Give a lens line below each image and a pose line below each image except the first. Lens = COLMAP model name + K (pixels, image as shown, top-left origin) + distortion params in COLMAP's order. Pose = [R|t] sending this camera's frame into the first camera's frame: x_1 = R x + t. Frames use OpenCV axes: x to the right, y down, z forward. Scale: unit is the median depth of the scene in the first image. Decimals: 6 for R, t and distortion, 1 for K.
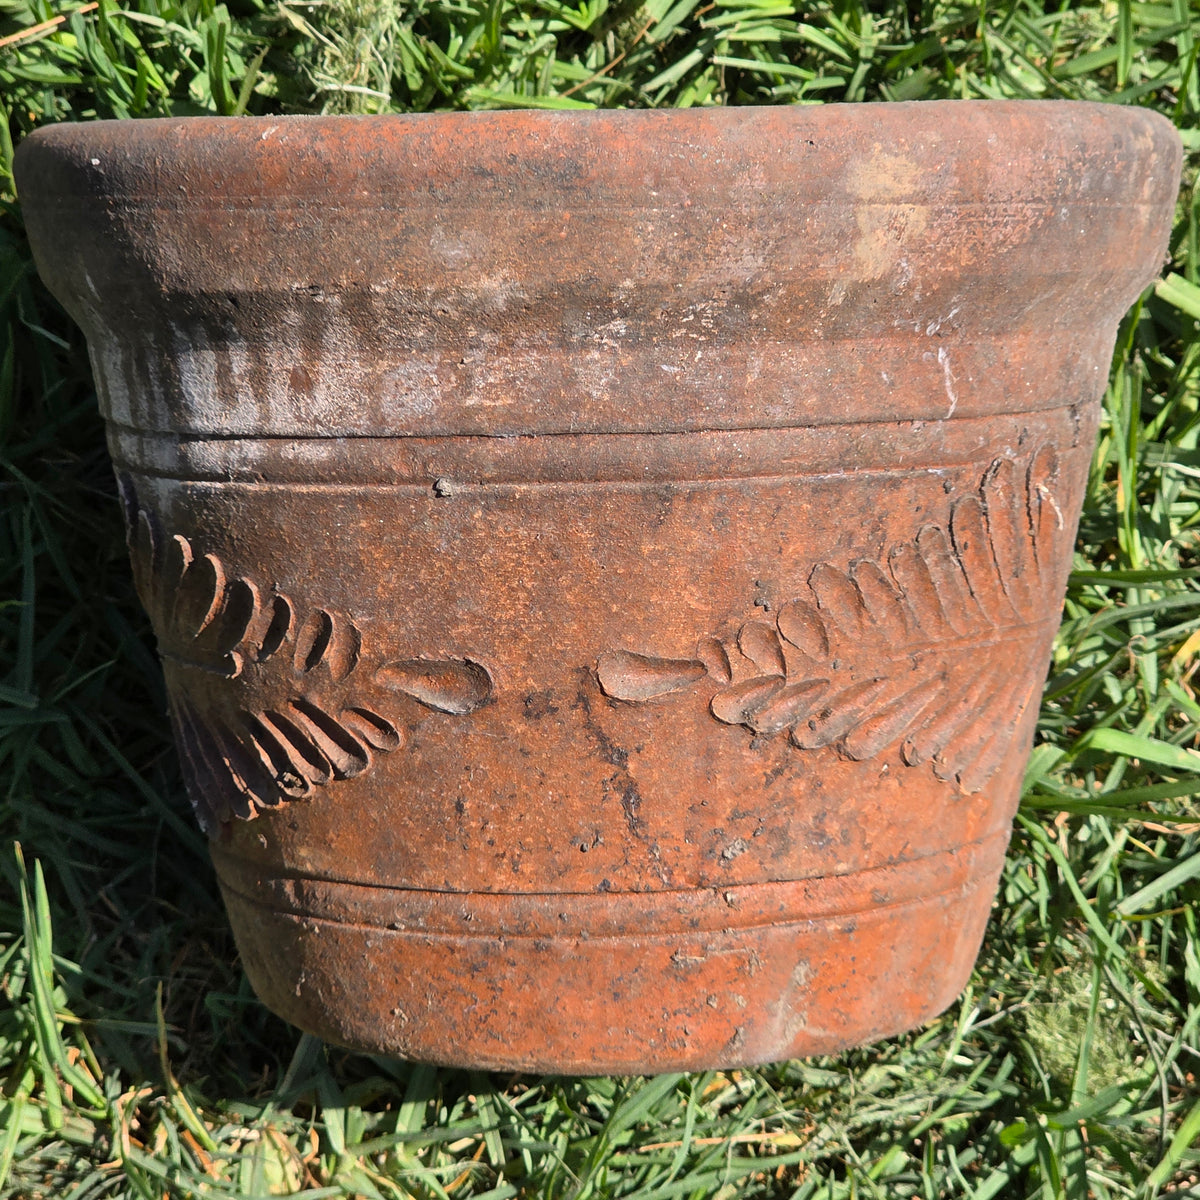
lens RADIAL K [[3230.4, 0, 602.9], [0, 3230.4, 597.3], [0, 0, 1]] dist [-0.162424, 0.000000]
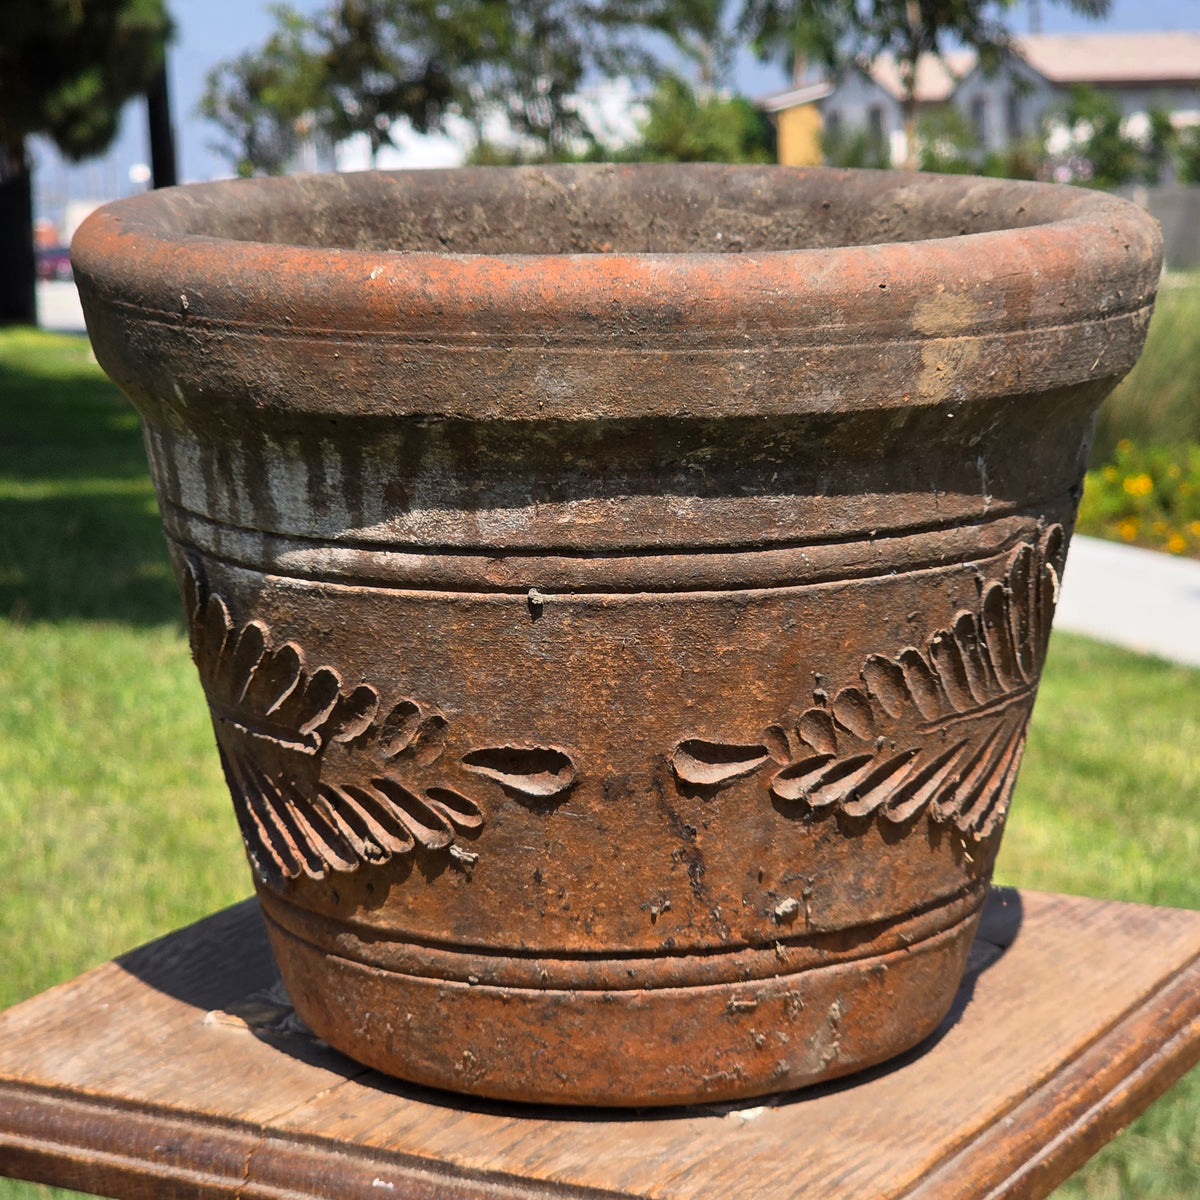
lens RADIAL K [[3230.4, 0, 612.2], [0, 3230.4, 605.7], [0, 0, 1]] dist [-0.162424, 0.000000]
pose [[0.987327, -0.019686, 0.157474, -0.191600], [0.000759, 0.992850, 0.119362, -0.157737], [-0.158698, -0.117730, 0.980283, -0.059766]]
